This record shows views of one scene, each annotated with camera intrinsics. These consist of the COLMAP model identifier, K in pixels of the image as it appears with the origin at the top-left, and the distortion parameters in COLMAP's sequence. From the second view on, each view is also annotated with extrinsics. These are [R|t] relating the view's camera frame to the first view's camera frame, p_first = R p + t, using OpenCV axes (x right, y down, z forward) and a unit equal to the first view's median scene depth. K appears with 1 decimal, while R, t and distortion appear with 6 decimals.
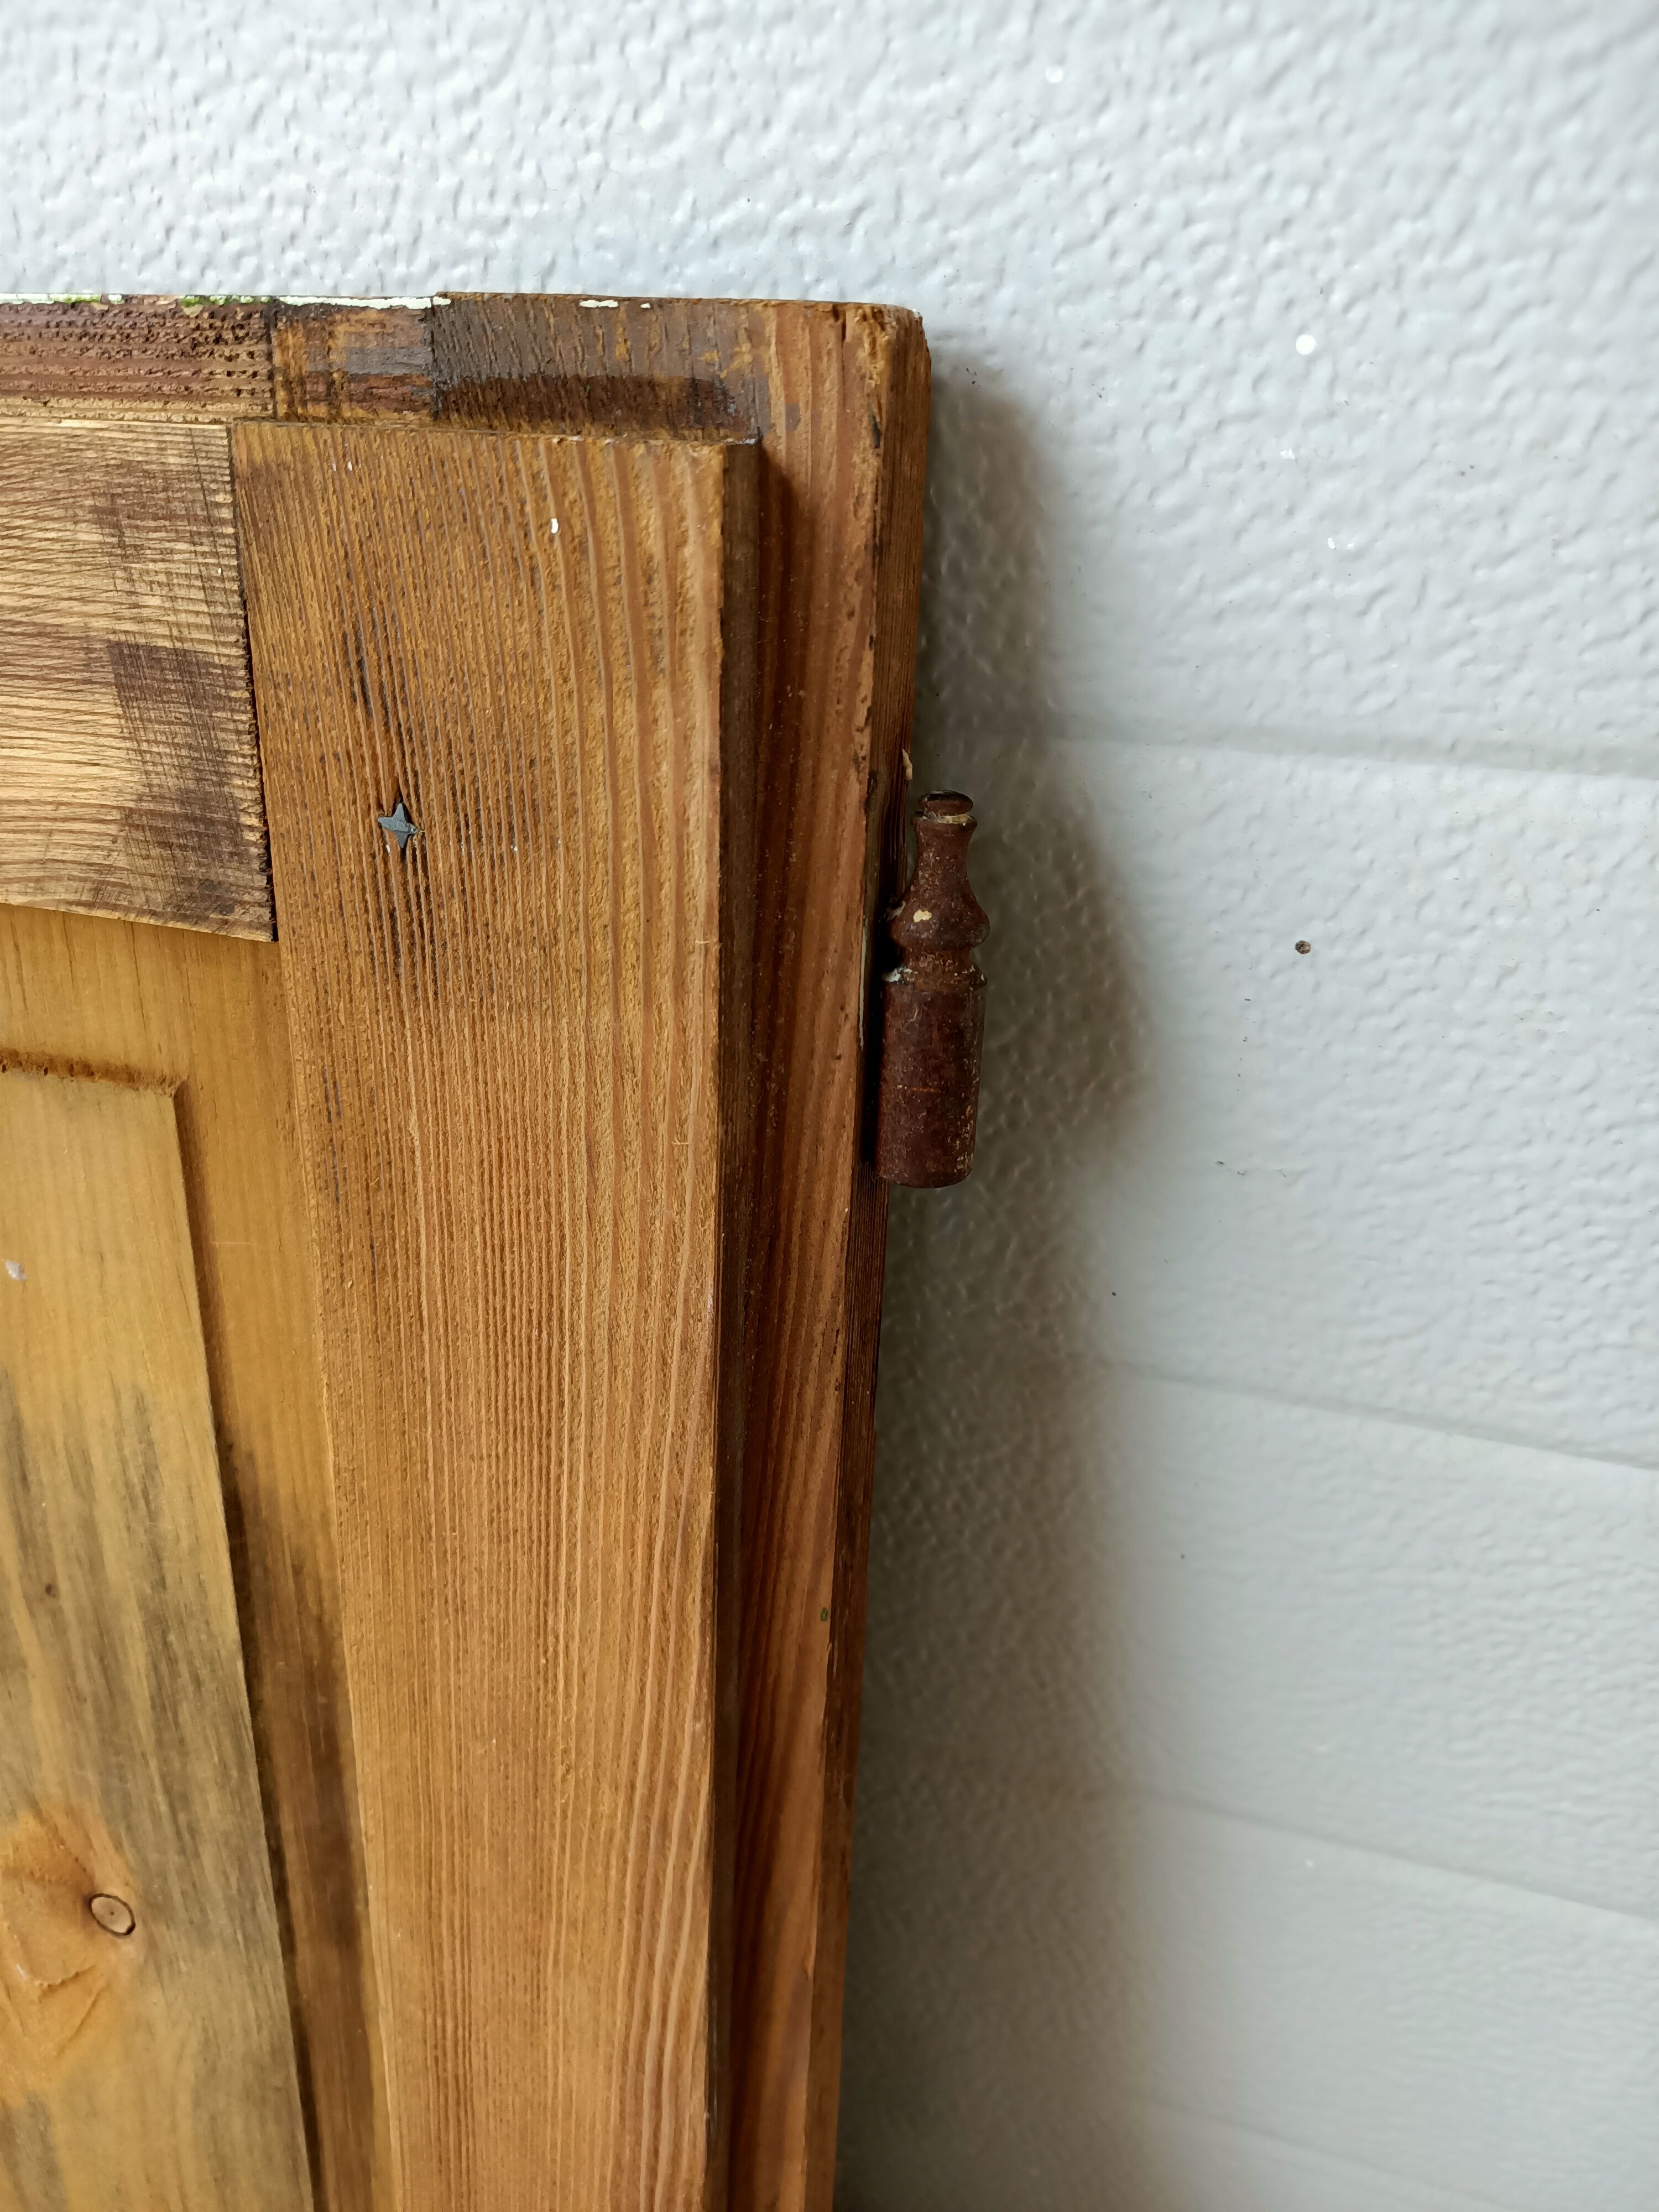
lens RADIAL K [[1640.3, 0, 829.5], [0, 1640.3, 1106.0], [0, 0, 1]] dist [0.054577, -0.116103]
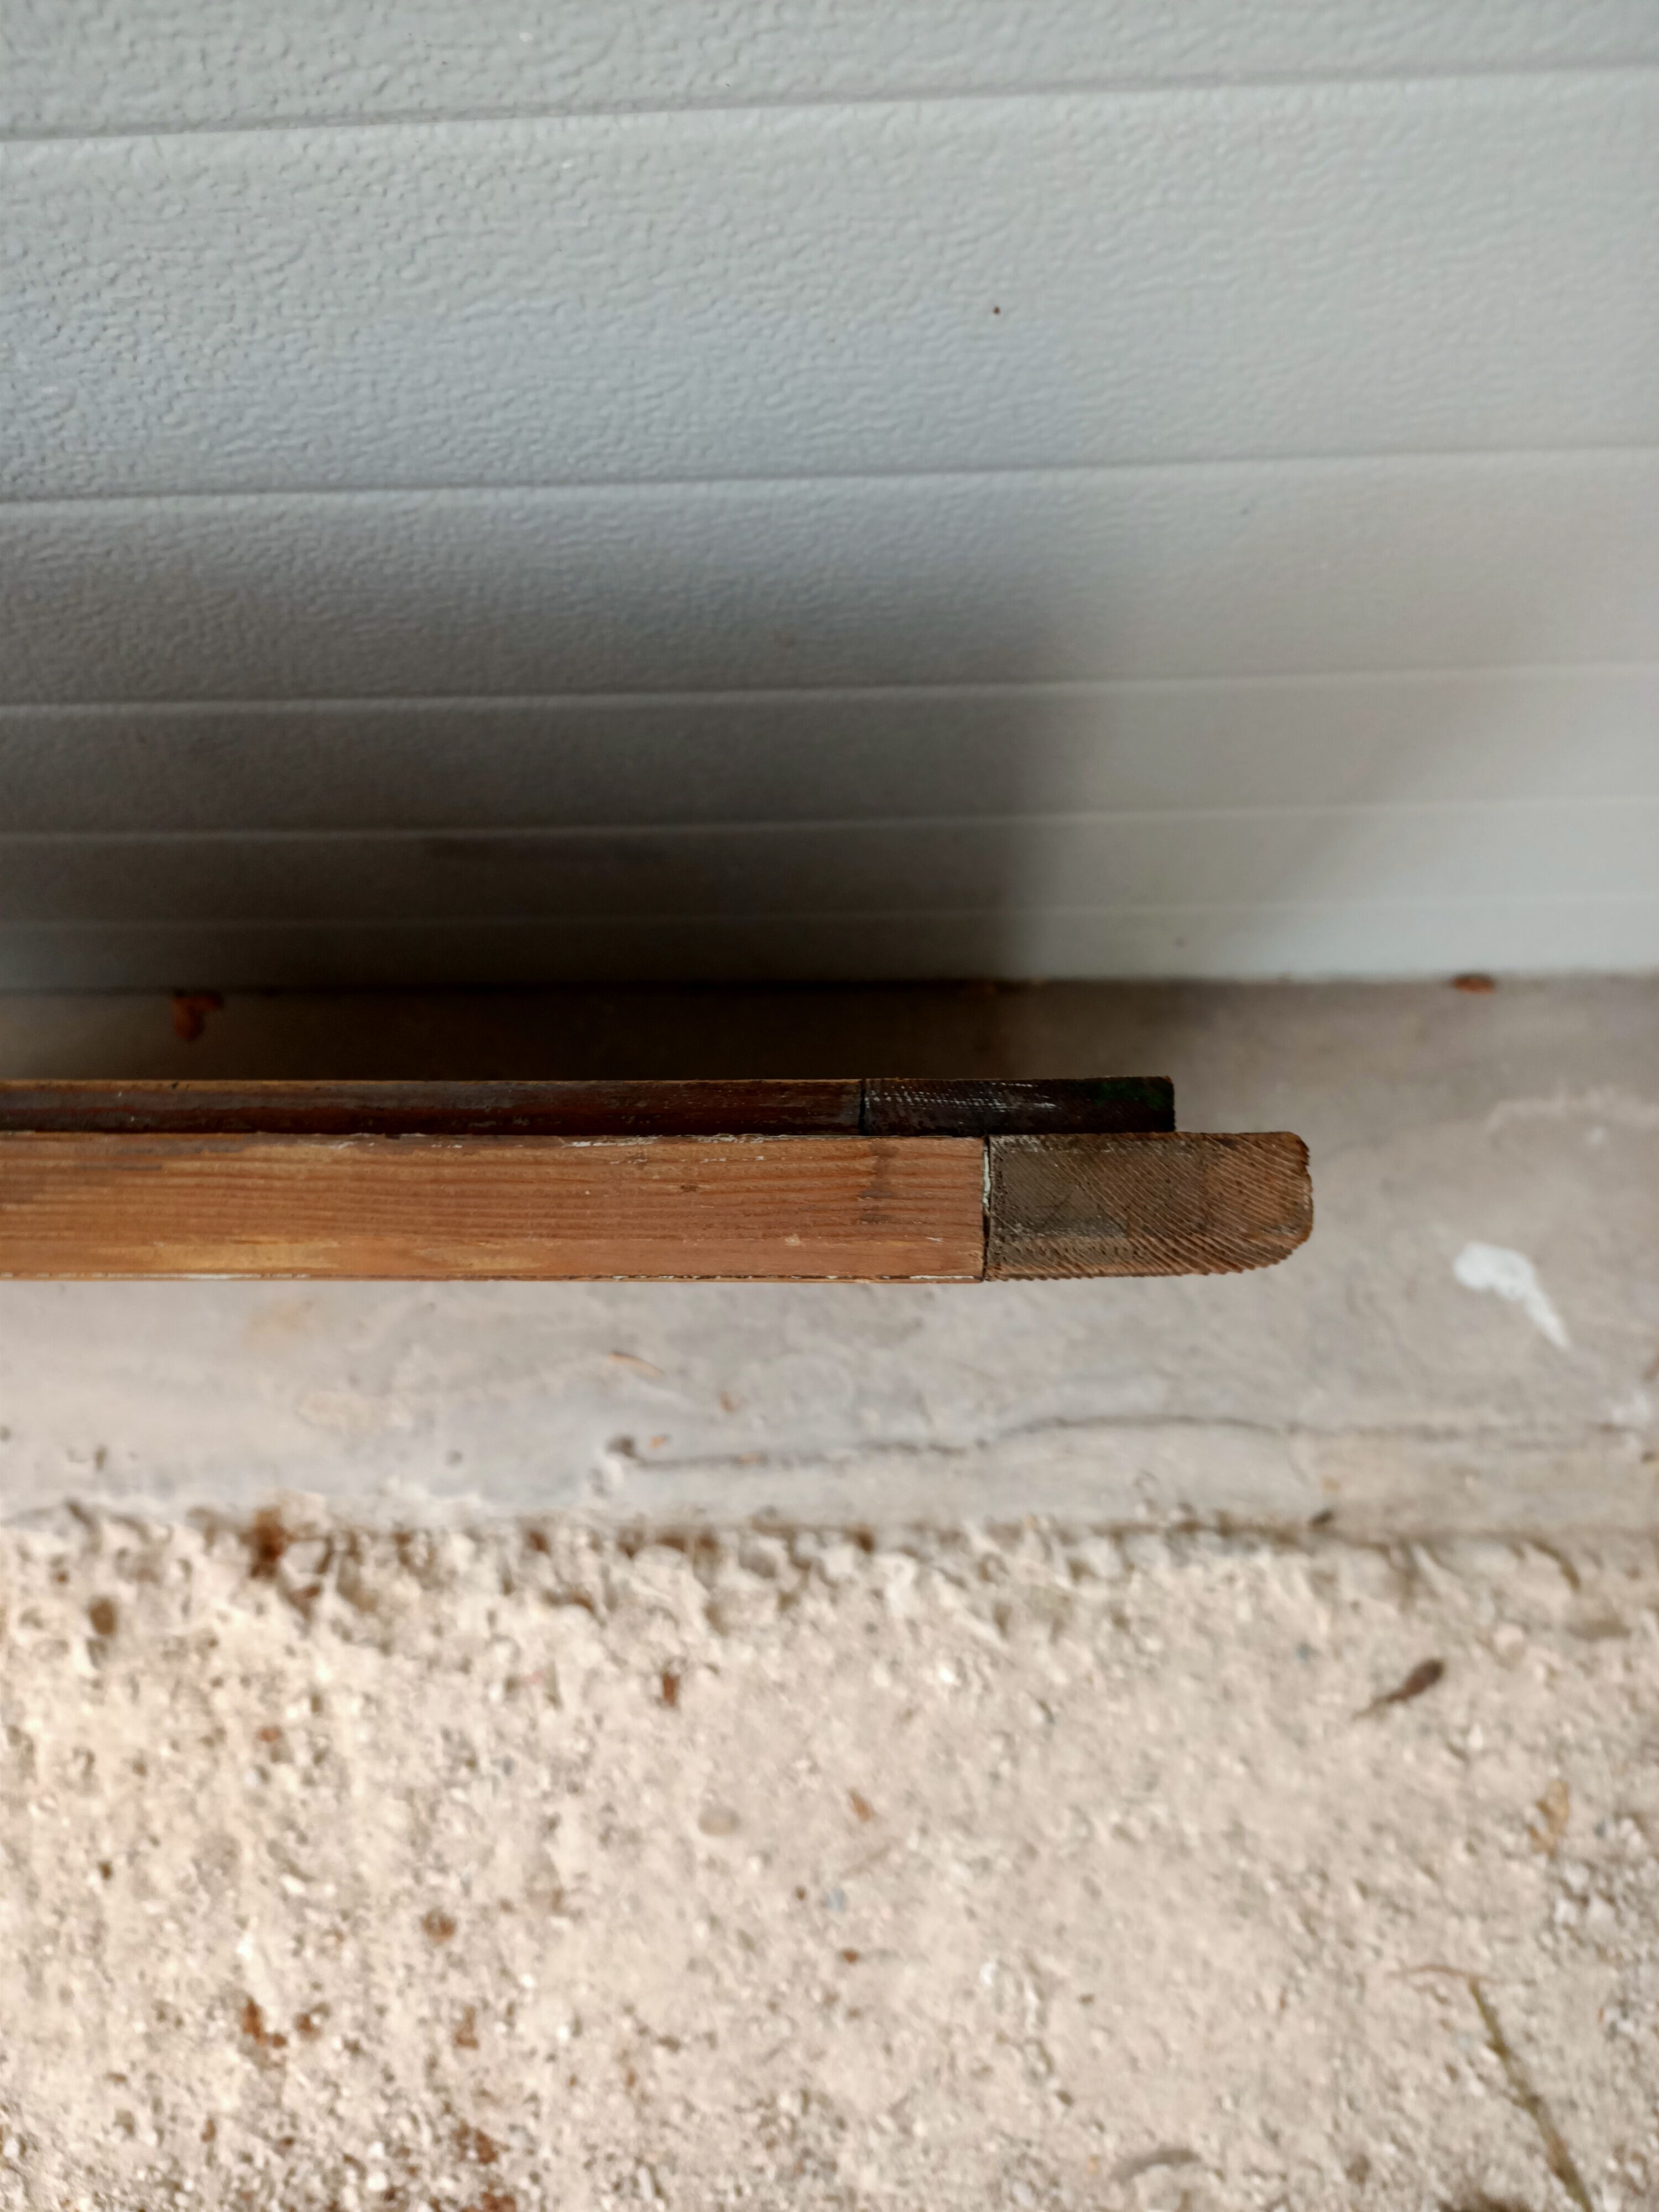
lens RADIAL K [[1640.3, 0, 829.5], [0, 1640.3, 1106.0], [0, 0, 1]] dist [0.054577, -0.116103]
pose [[0.947642, -0.316047, 0.045707, -0.036175], [0.181675, 0.651287, 0.736762, -0.816088], [-0.262620, -0.689883, 0.674605, -0.487274]]
